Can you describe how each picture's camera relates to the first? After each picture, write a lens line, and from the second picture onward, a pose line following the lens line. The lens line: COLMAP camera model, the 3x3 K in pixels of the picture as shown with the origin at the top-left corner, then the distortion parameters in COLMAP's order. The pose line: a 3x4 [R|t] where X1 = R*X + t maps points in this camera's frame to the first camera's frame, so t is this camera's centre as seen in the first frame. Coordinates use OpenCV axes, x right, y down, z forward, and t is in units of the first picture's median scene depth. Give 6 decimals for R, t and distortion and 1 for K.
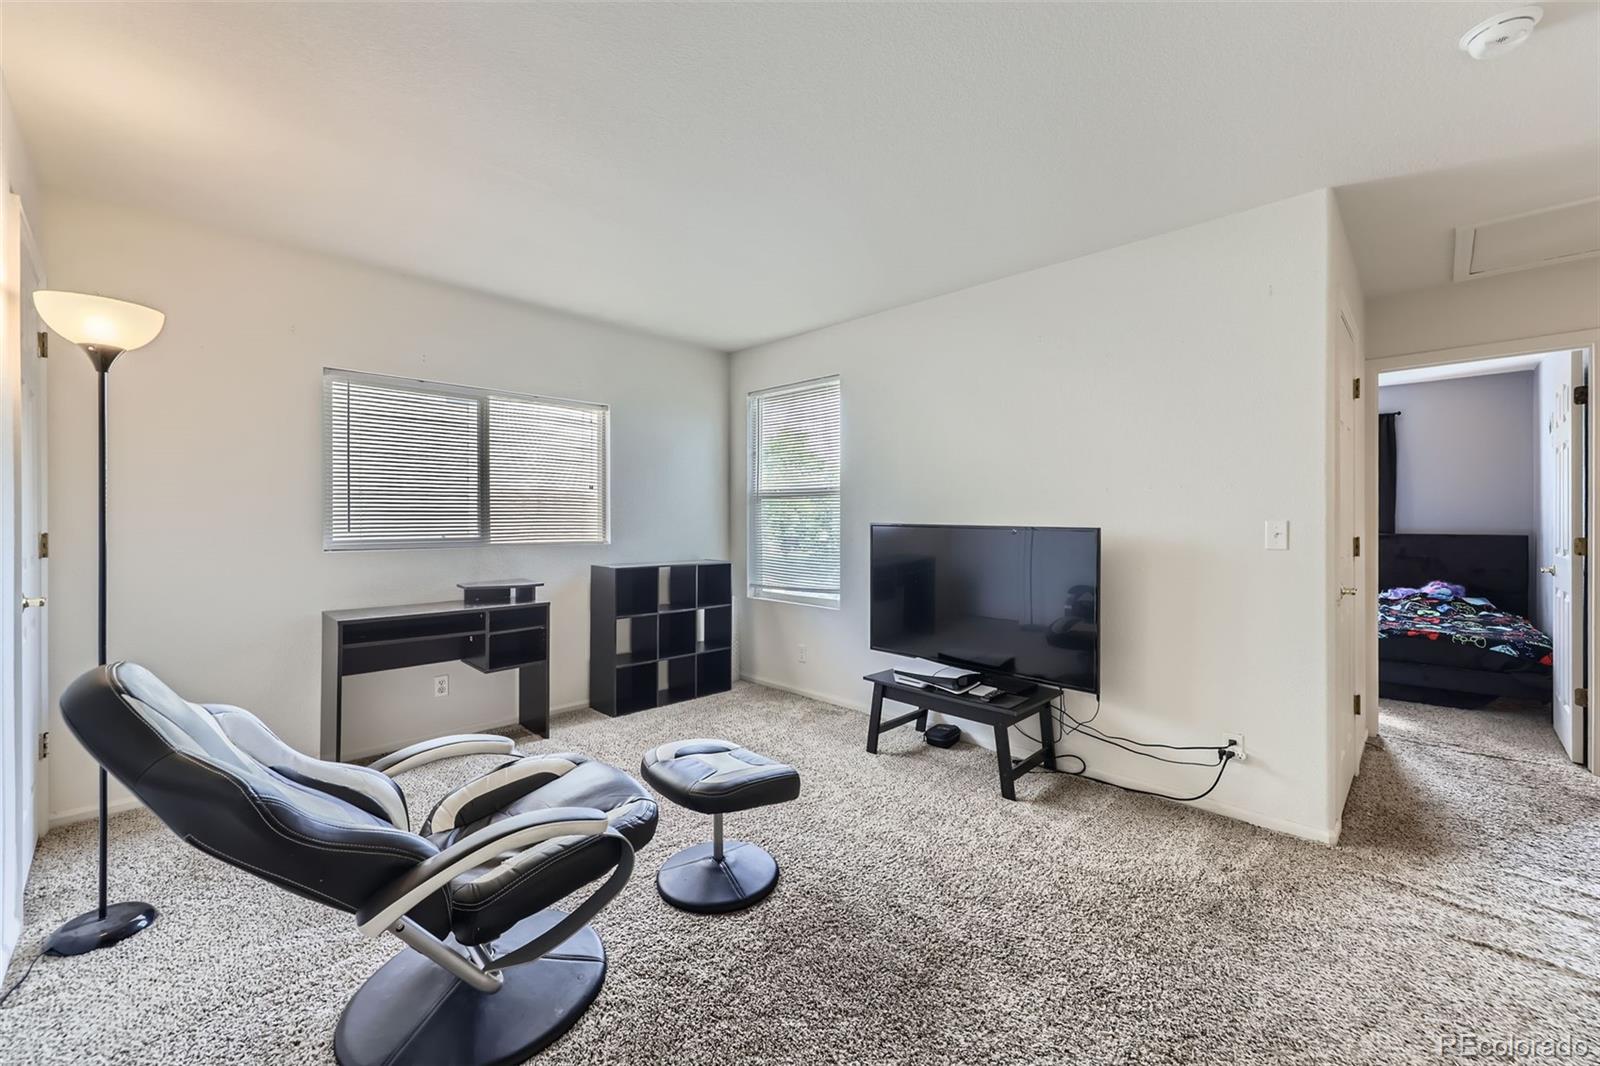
lens RADIAL K [[634.5, 0, 799.1], [0, 634.5, 523.0], [0, 0, 1]] dist [0.000601, -0.000260]
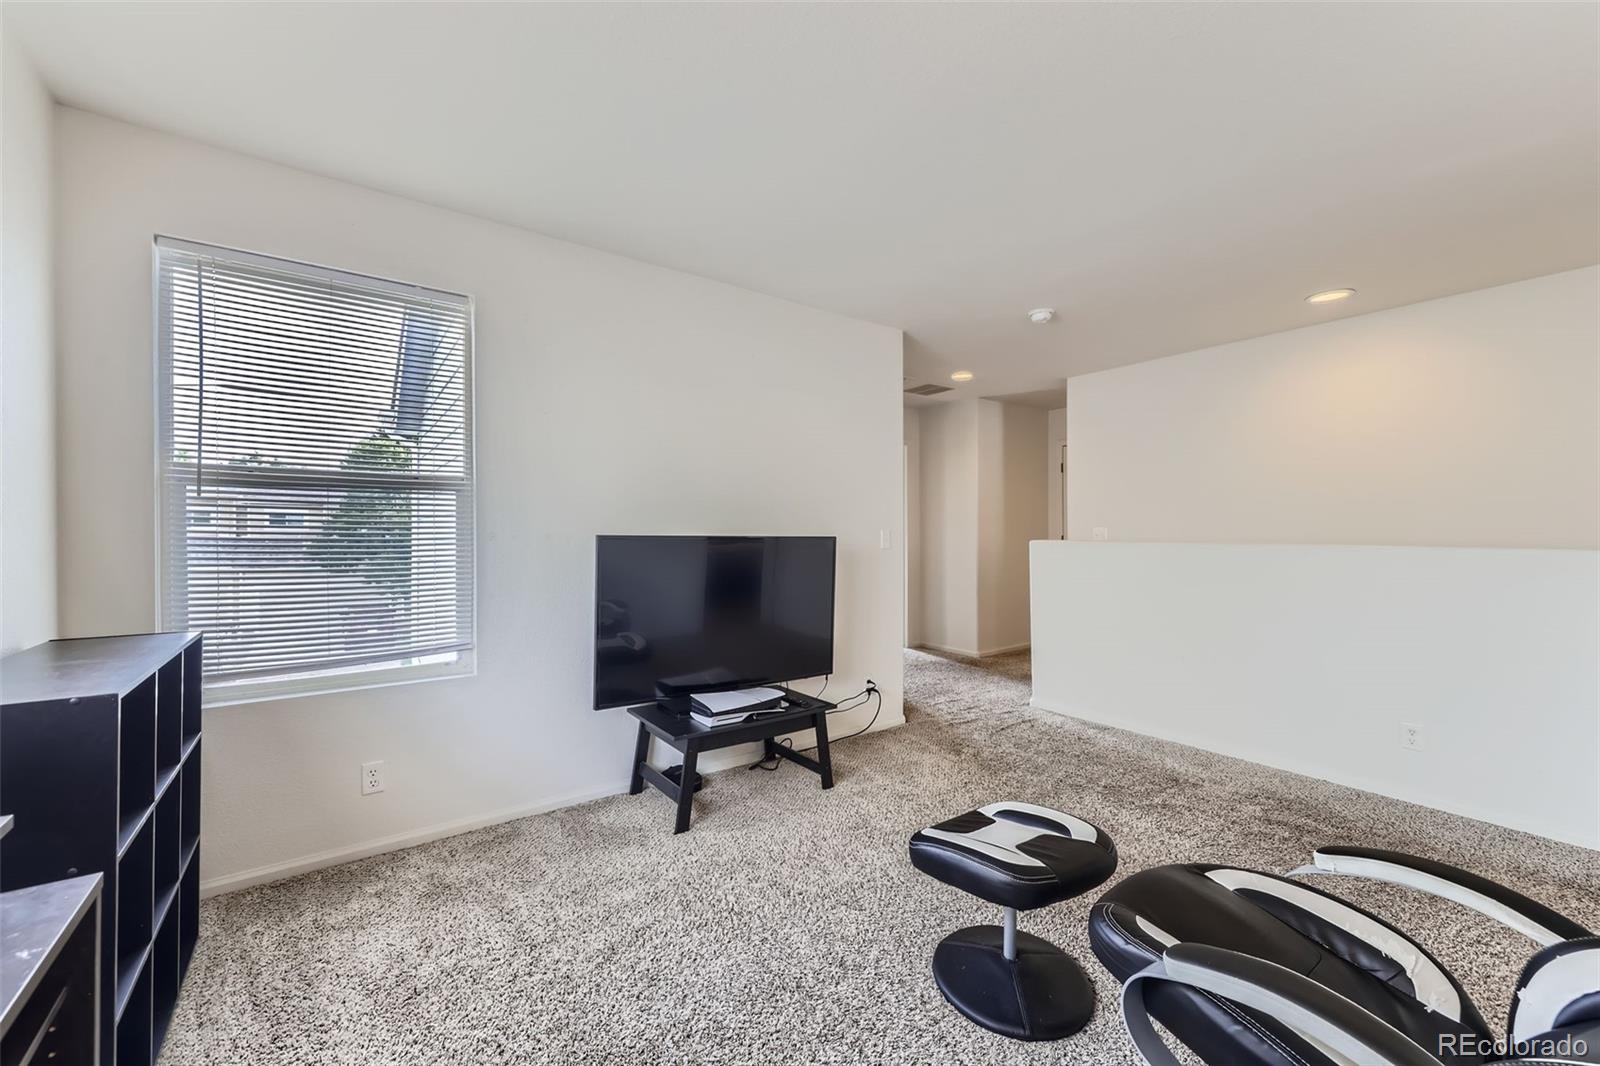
lens RADIAL K [[634.5, 0, 799.1], [0, 634.5, 523.0], [0, 0, 1]] dist [0.000601, -0.000260]
pose [[0.151444, 0.006706, 0.988443, -0.696706], [-0.000884, 0.999978, -0.006649, -0.009887], [-0.988465, 0.000133, 0.151447, 0.822662]]
